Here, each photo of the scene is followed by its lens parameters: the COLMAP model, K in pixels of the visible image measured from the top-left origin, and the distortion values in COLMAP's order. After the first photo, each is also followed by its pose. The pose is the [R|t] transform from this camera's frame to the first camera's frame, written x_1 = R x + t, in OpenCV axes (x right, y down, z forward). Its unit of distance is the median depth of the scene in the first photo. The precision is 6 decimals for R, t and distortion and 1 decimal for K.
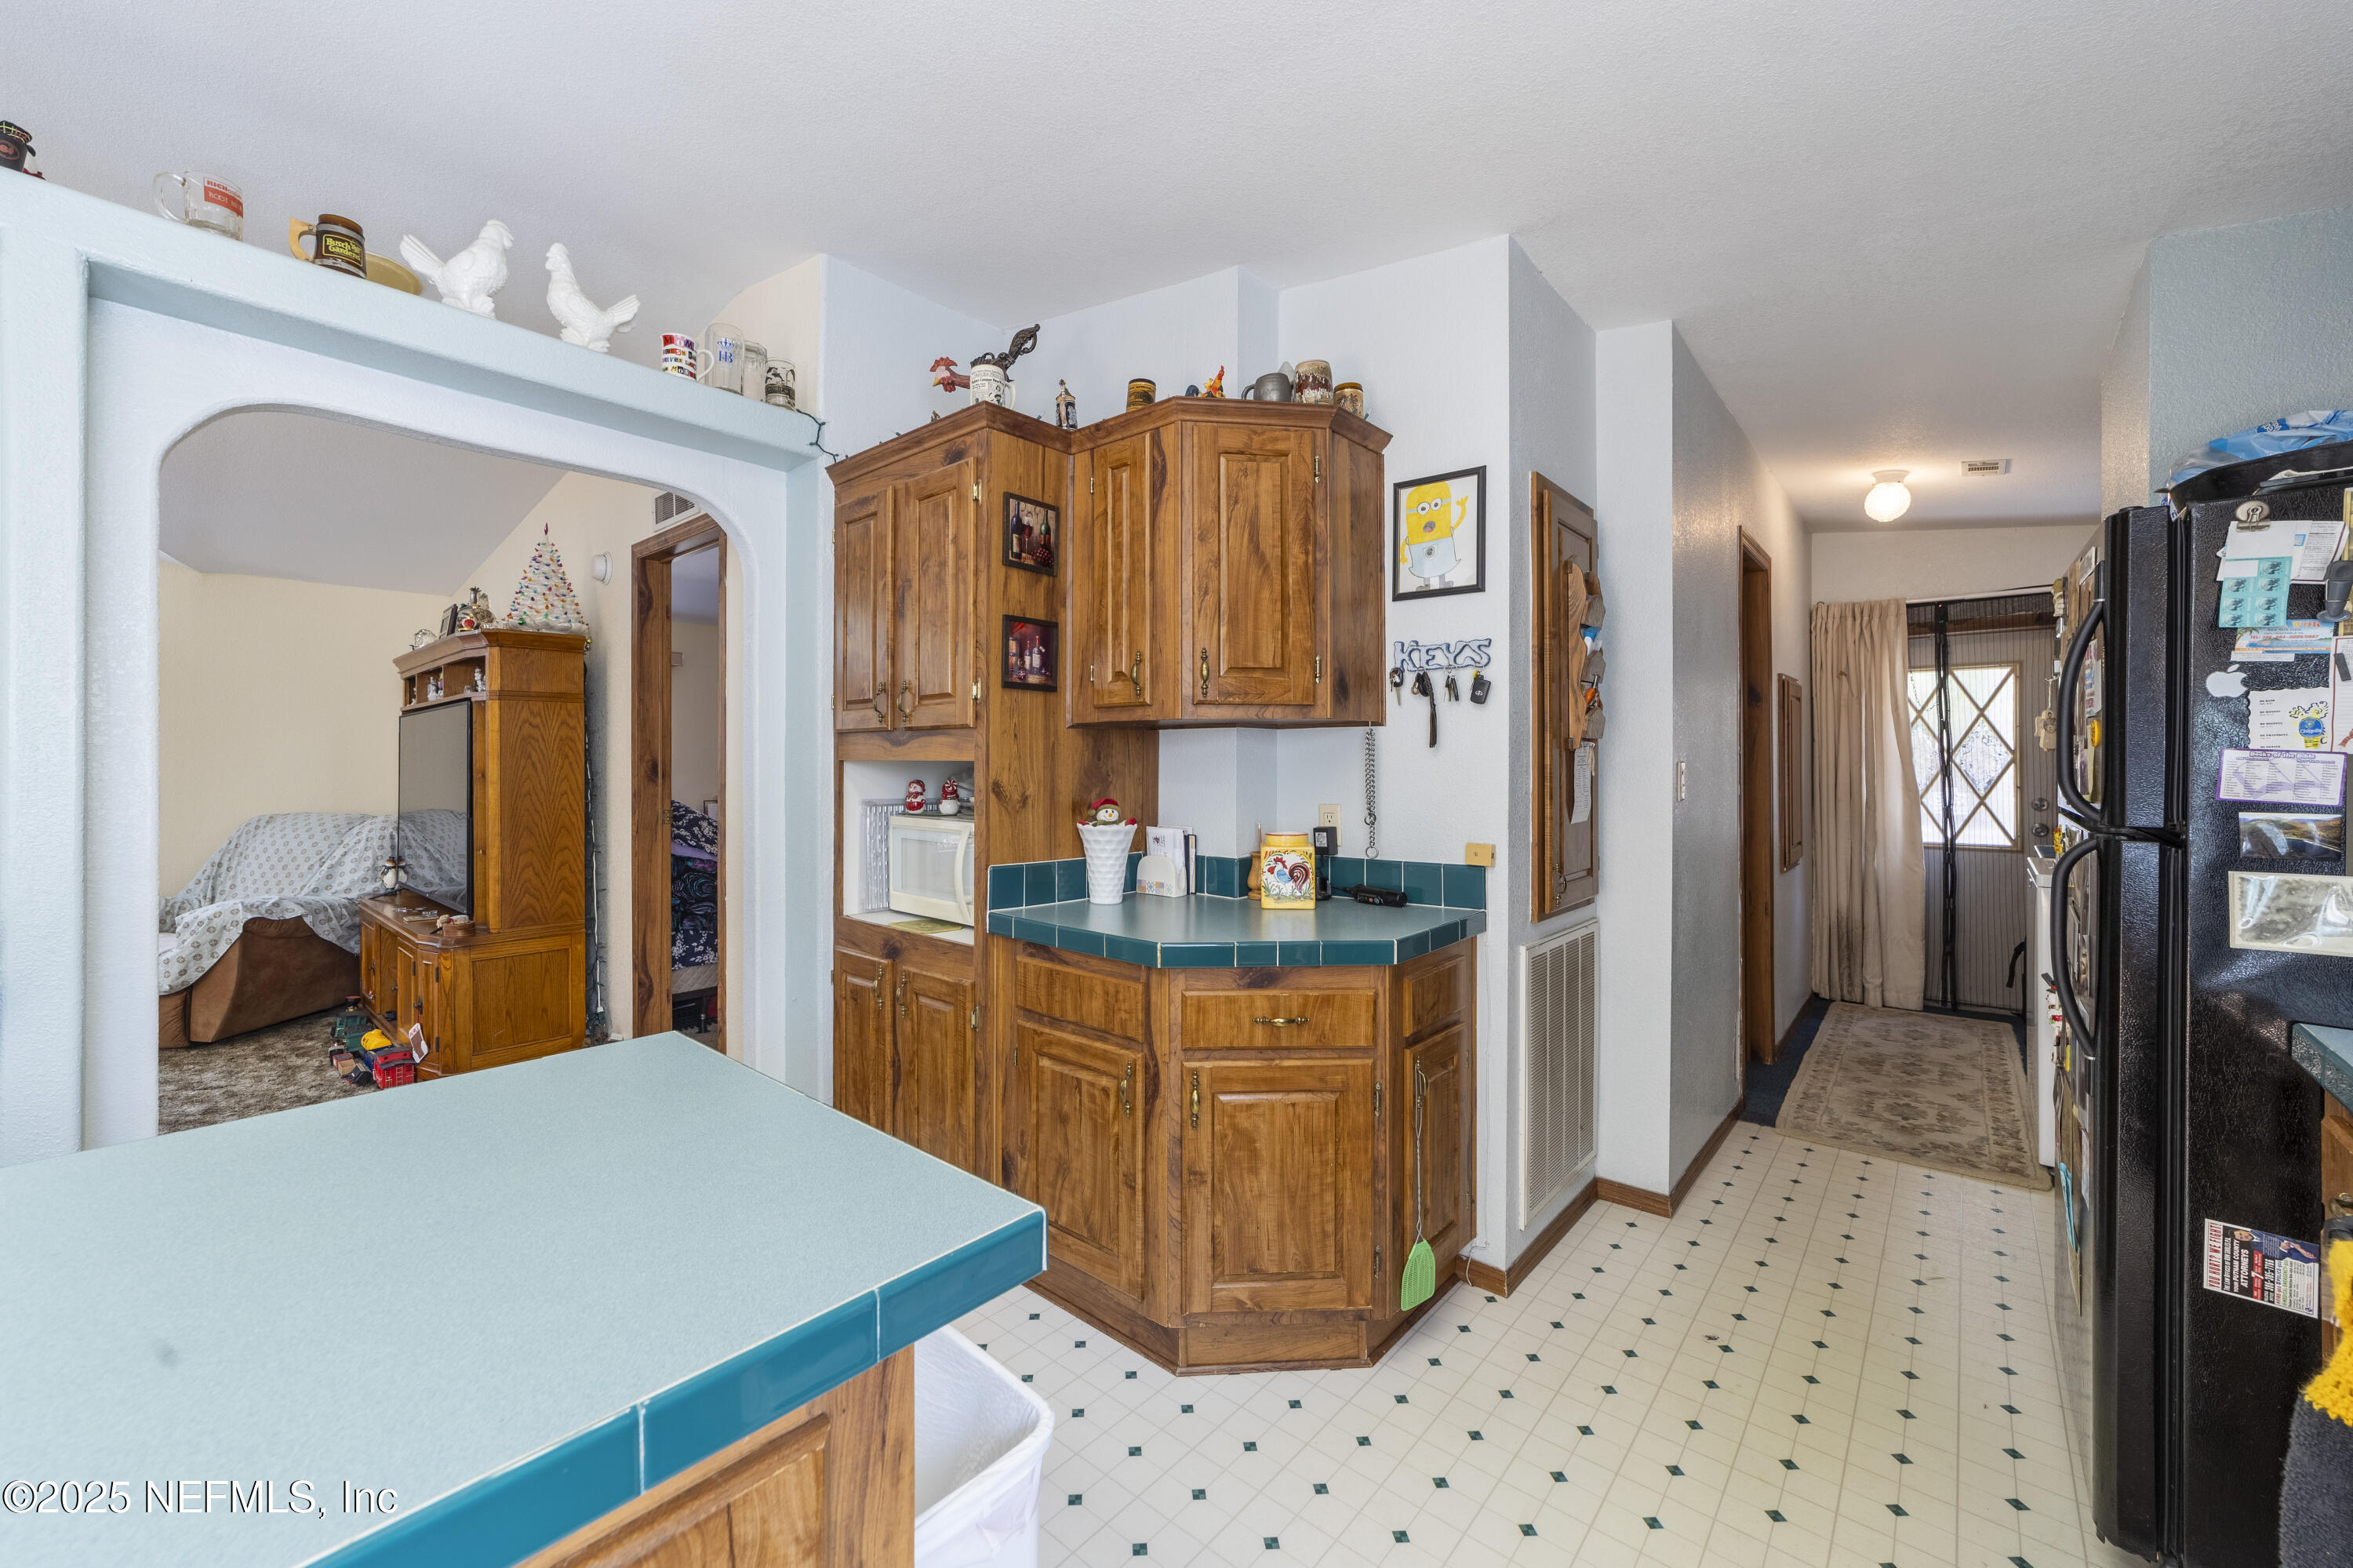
lens RADIAL K [[916.5, 0, 1164.8], [0, 916.5, 761.3], [0, 0, 1]] dist [-0.017997, 0.009573]
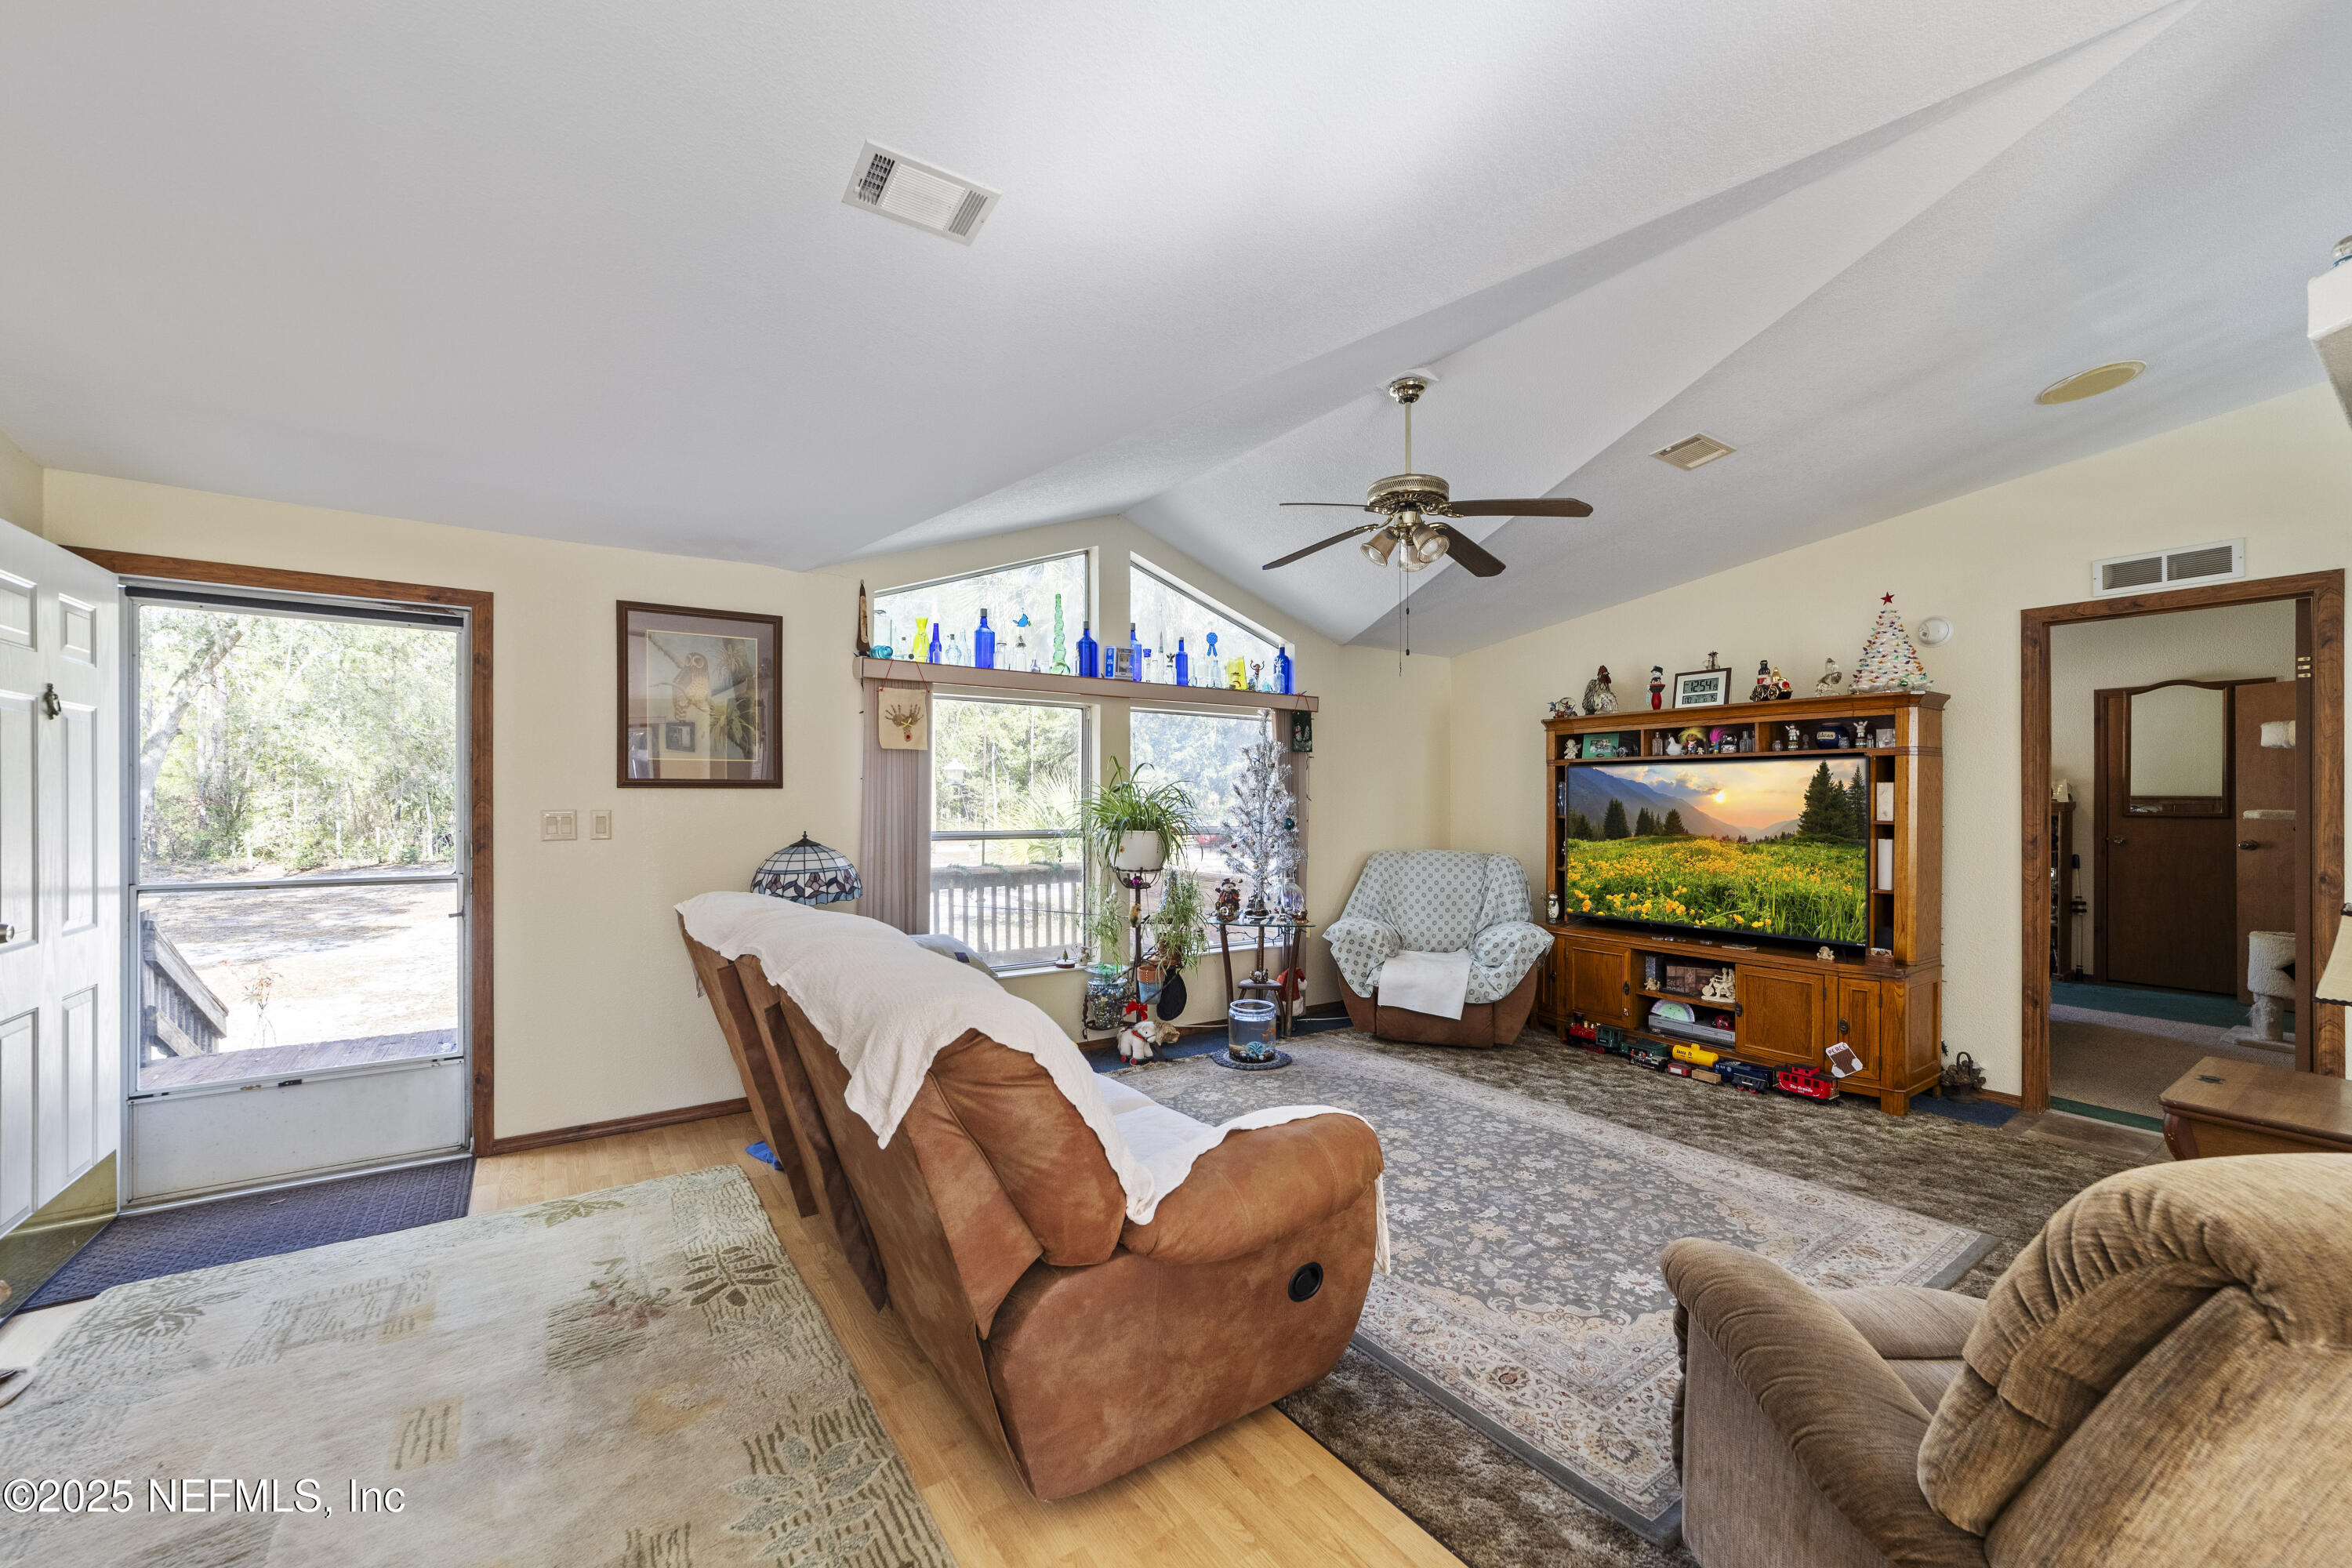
lens RADIAL K [[933.7, 0, 1171.3], [0, 933.7, 800.0], [0, 0, 1]] dist [-0.008062, 0.000172]
pose [[0.970300, 0.004338, -0.241866, -1.903818], [-0.003262, 0.999983, 0.004847, -0.021367], [0.241883, -0.003914, 0.970298, -0.442452]]
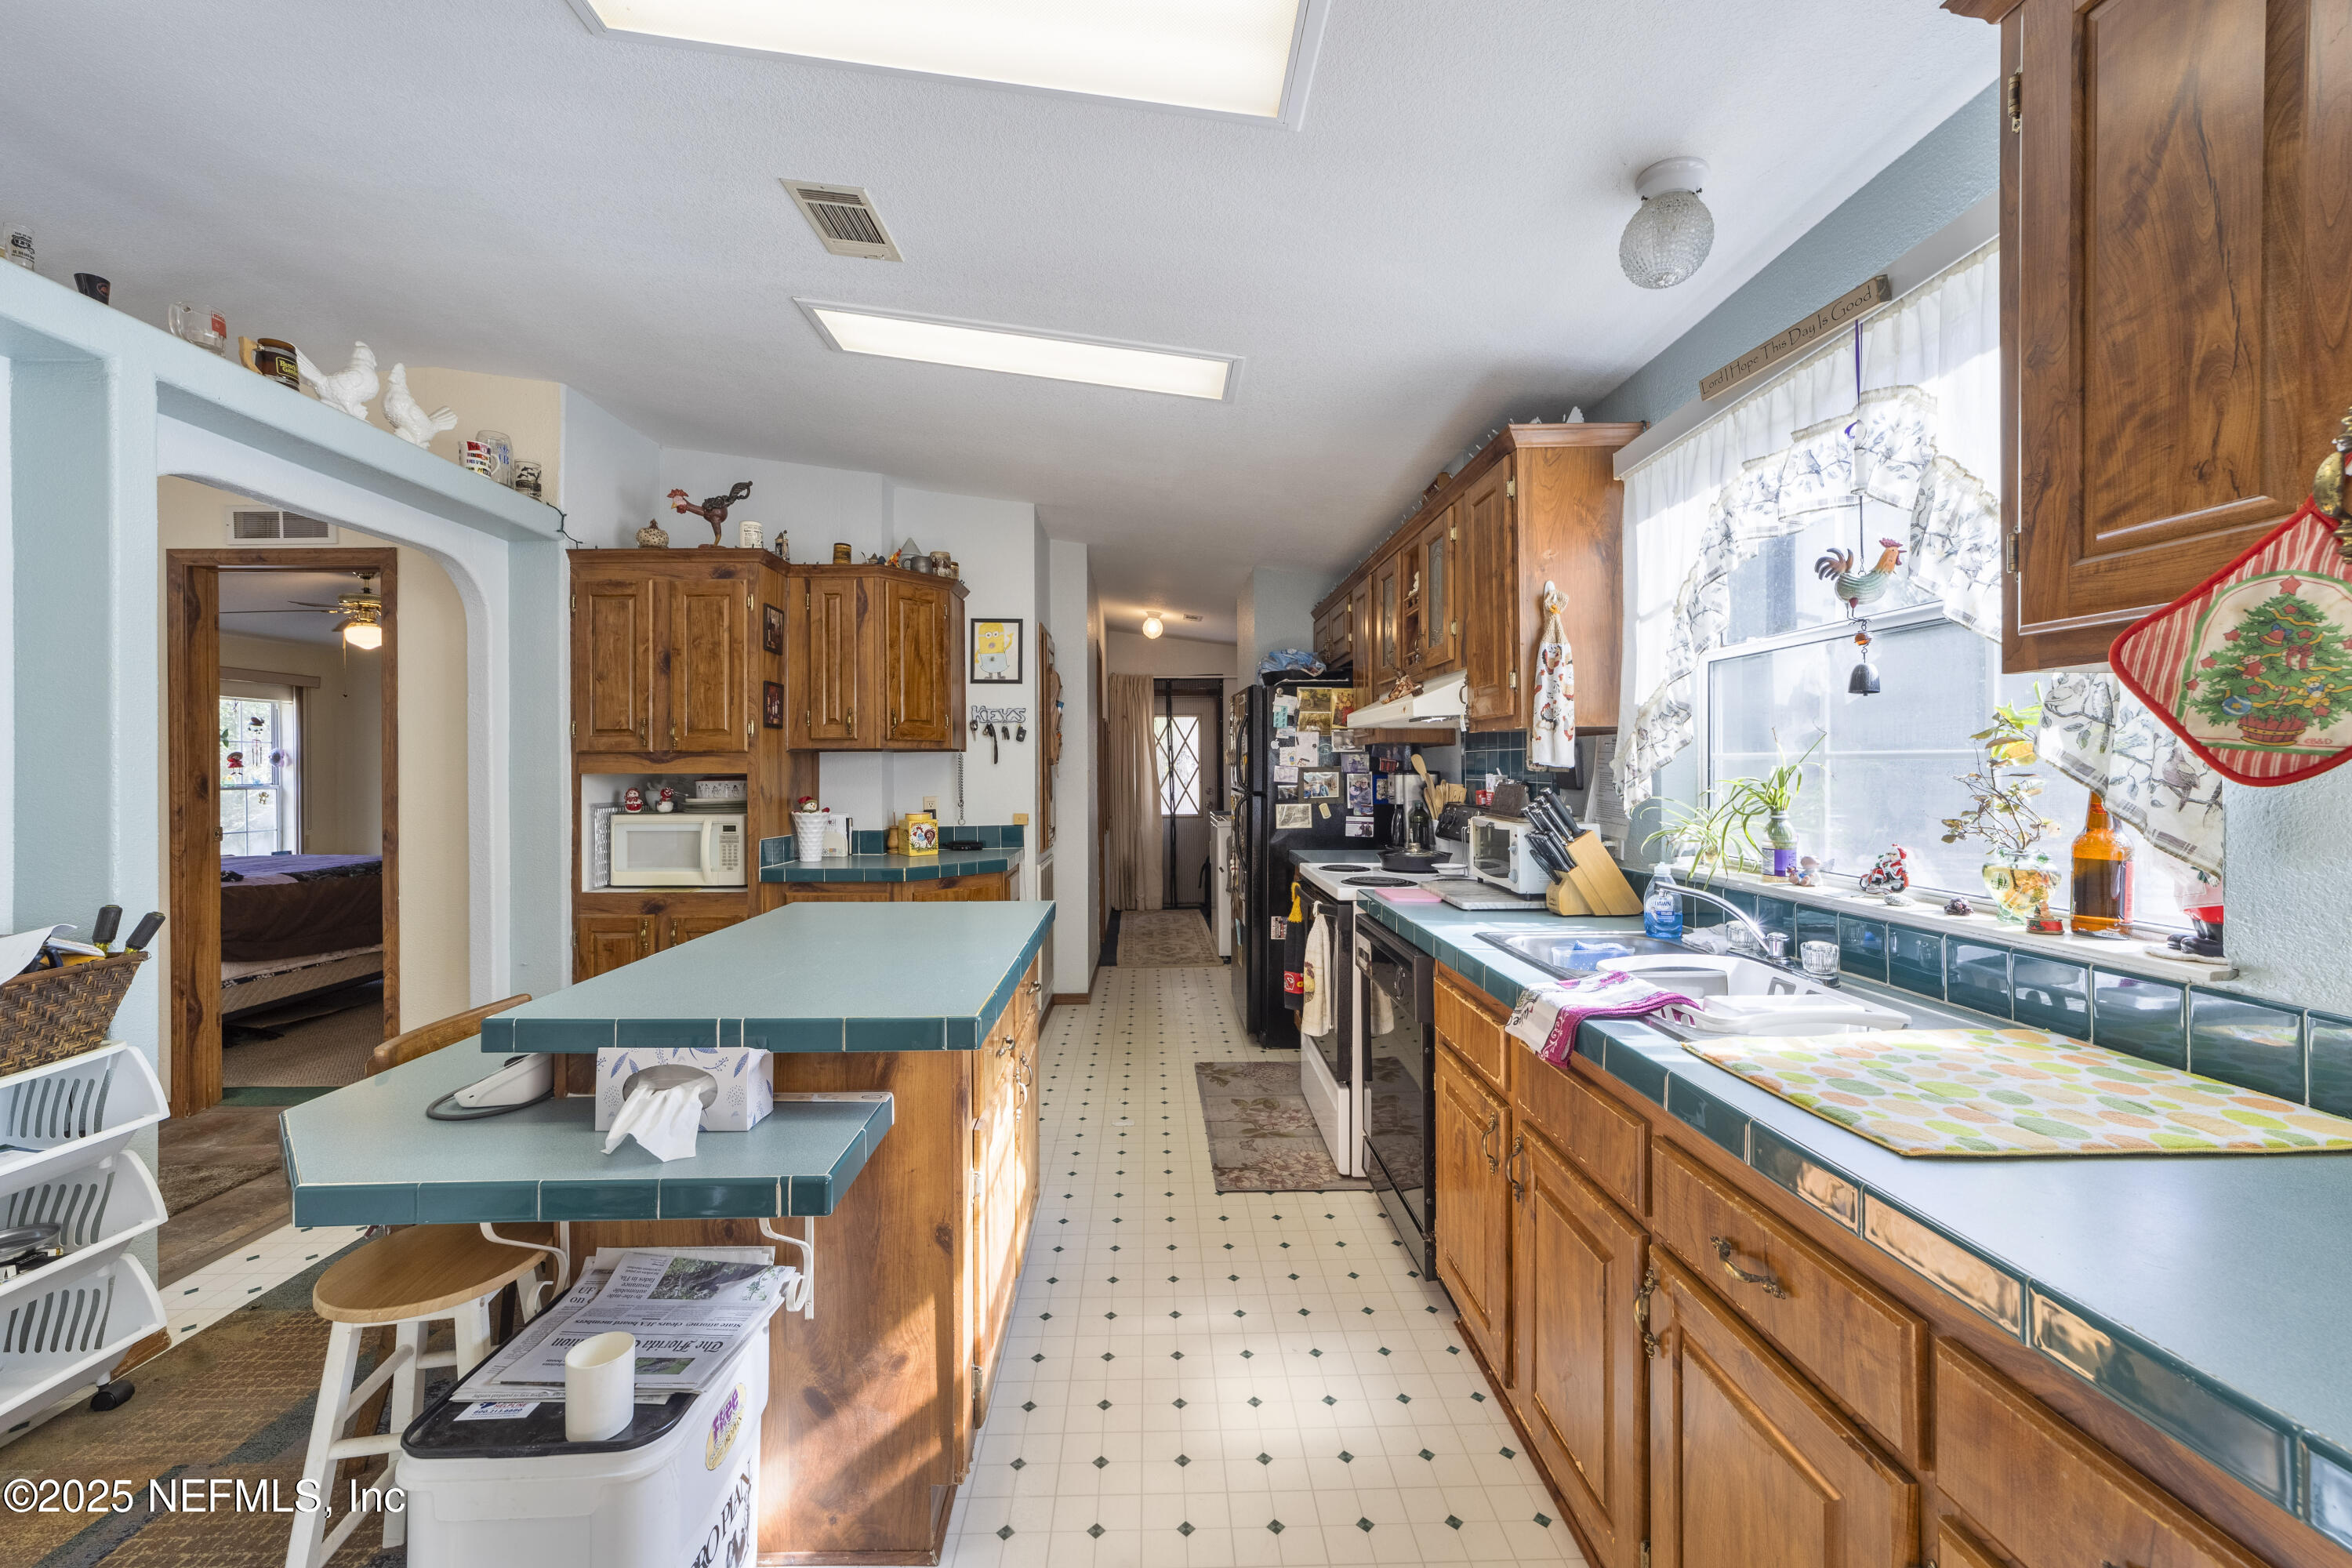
lens RADIAL K [[916.0, 0, 1164.3], [0, 916.0, 761.3], [0, 0, 1]] dist [-0.017997, 0.009573]
pose [[0.735968, -0.000772, 0.677016, -0.679648], [0.005641, 0.999972, -0.004991, -0.008612], [-0.676993, 0.007492, 0.735952, -0.578231]]
